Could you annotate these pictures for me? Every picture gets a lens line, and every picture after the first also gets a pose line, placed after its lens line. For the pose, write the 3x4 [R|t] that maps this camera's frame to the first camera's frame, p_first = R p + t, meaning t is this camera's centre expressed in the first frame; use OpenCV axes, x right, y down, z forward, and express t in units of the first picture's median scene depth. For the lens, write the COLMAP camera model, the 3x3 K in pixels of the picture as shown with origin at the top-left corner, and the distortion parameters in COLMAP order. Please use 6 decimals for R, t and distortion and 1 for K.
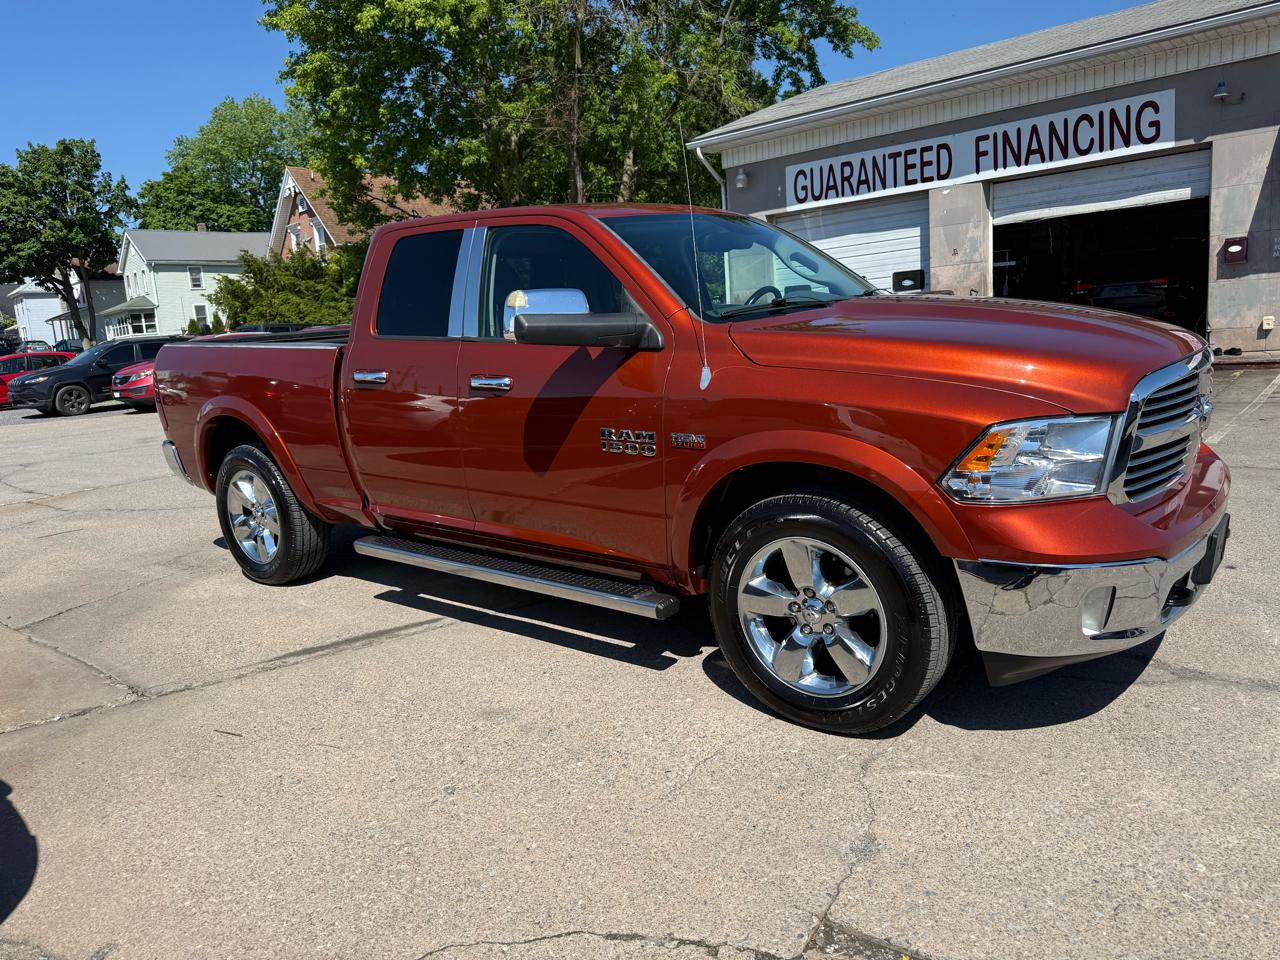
lens RADIAL K [[916.5, 0, 637.4], [0, 916.5, 478.1], [0, 0, 1]] dist [-0.002640, 0.000982]
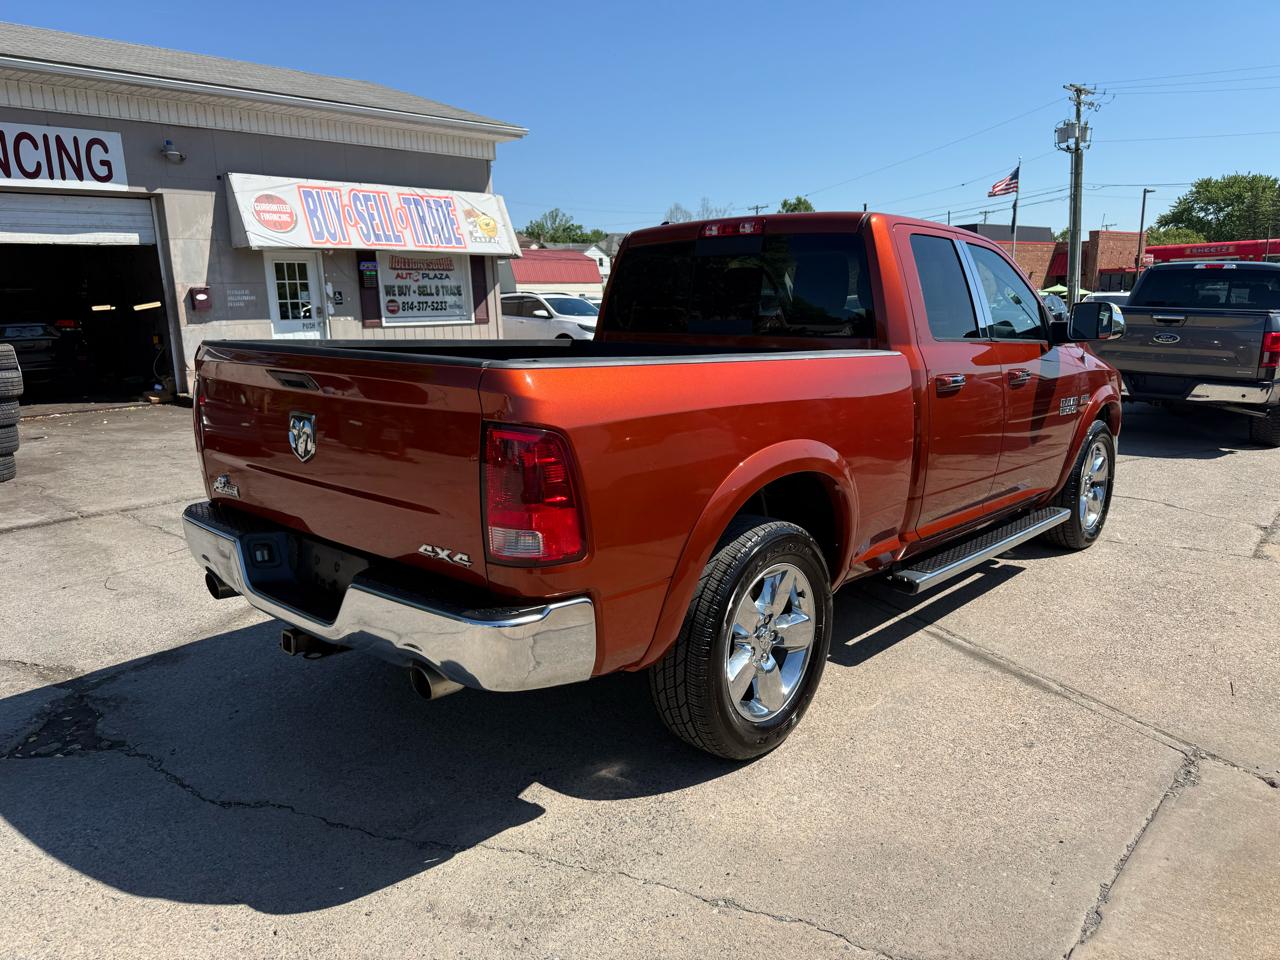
lens RADIAL K [[916.5, 0, 637.4], [0, 916.5, 478.1], [0, 0, 1]] dist [-0.002640, 0.000982]
pose [[0.057084, -0.120606, 0.991058, -0.403549], [0.185302, 0.976708, 0.108186, -0.056804], [-0.981022, 0.177470, 0.078103, 0.413734]]
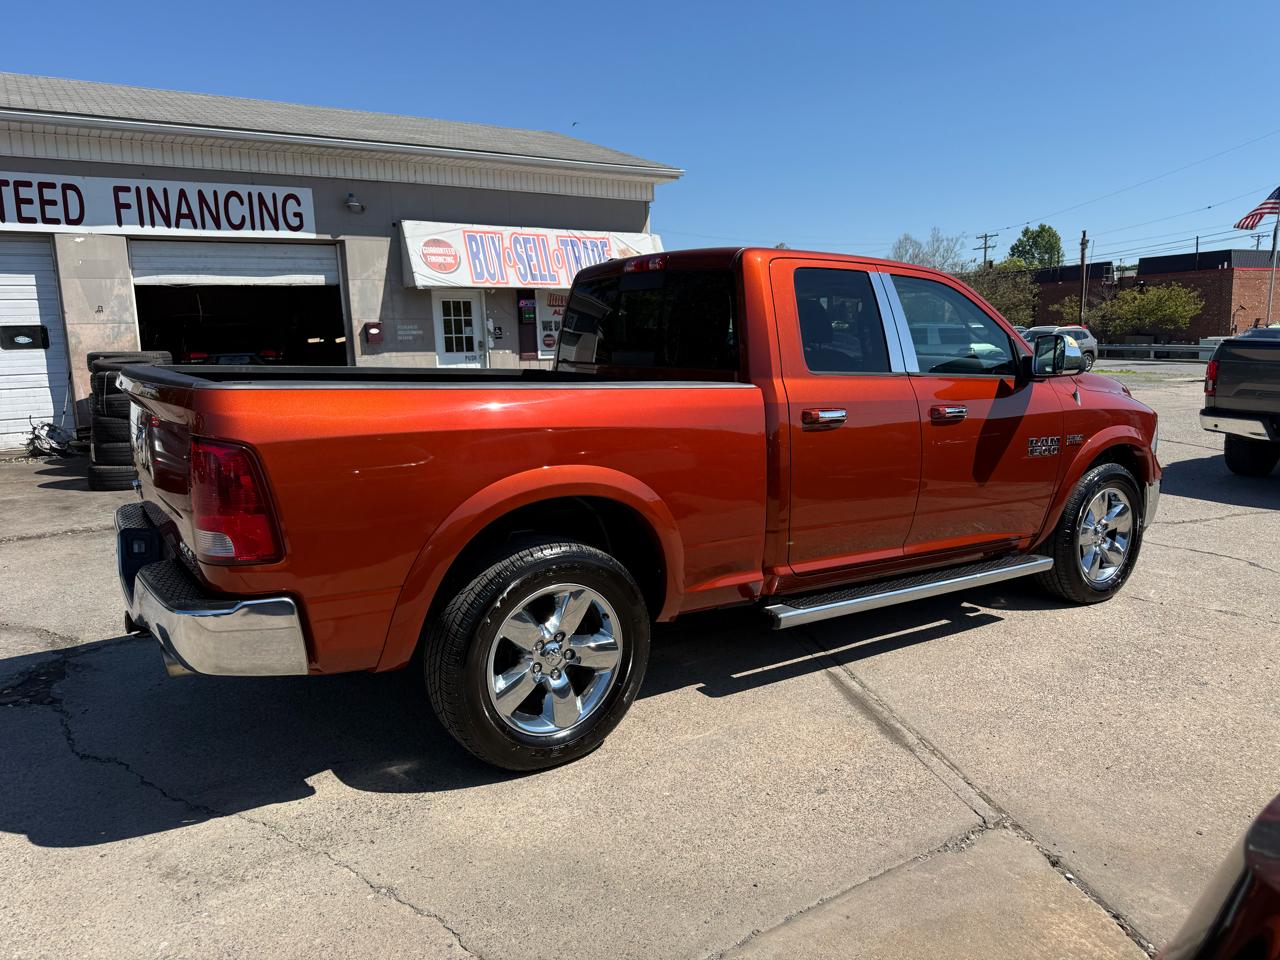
lens RADIAL K [[900.4, 0, 640.1], [0, 900.4, 484.4], [0, 0, 1]] dist [0.050119, -0.063980]
pose [[0.293913, -0.086057, 0.951950, -0.393281], [0.160310, 0.986269, 0.039664, -0.035818], [-0.942293, 0.140949, 0.303673, 0.302562]]
